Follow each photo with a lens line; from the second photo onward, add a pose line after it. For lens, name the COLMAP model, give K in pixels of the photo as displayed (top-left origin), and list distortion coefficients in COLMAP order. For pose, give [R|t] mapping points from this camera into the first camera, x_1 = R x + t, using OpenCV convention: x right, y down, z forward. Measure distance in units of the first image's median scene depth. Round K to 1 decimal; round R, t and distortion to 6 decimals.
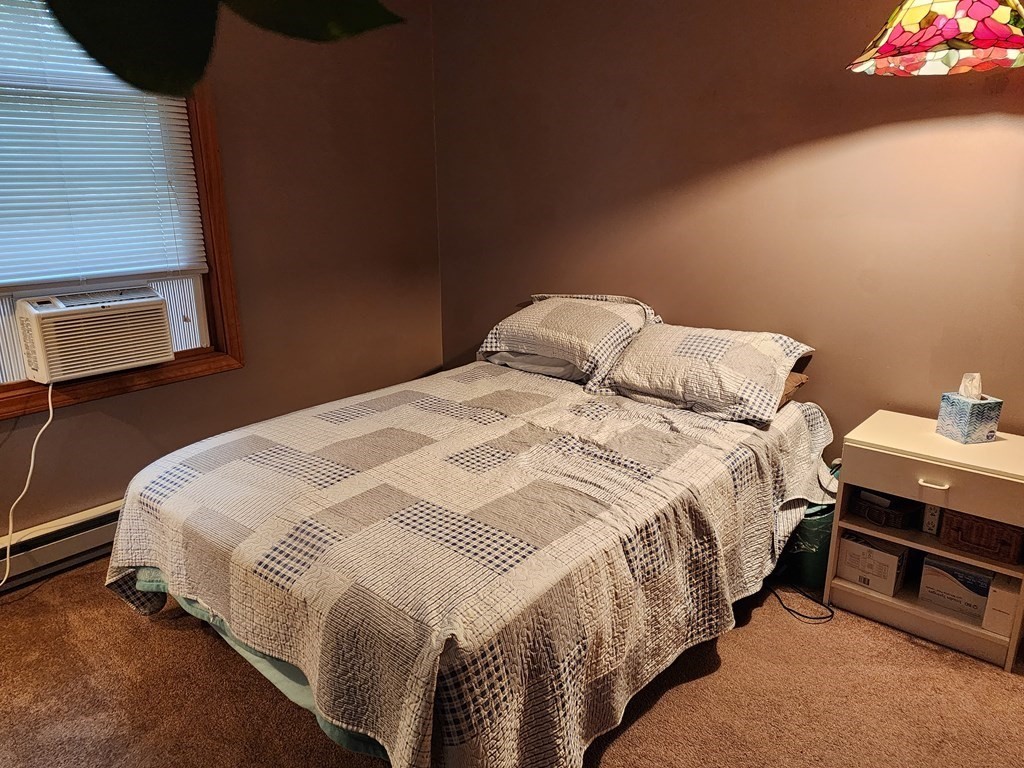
lens RADIAL K [[699.5, 0, 513.3], [0, 699.5, 381.7], [0, 0, 1]] dist [0.042957, -0.004325]
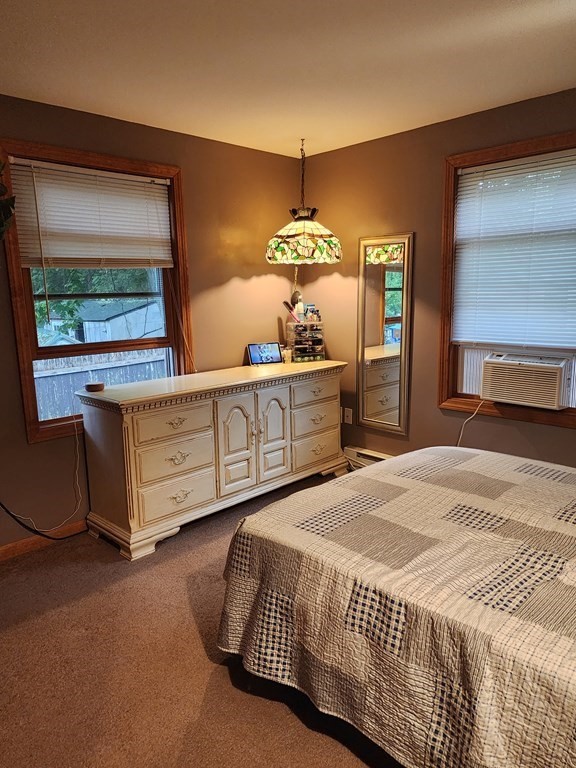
lens RADIAL K [[524.6, 0, 289.2], [0, 524.6, 384.8], [0, 0, 1]] dist [0.042957, -0.004325]
pose [[-0.036830, 0.185606, -0.981934, 0.707372], [-0.264552, 0.945732, 0.188686, -0.166926], [0.963668, 0.266722, 0.014272, 0.553327]]
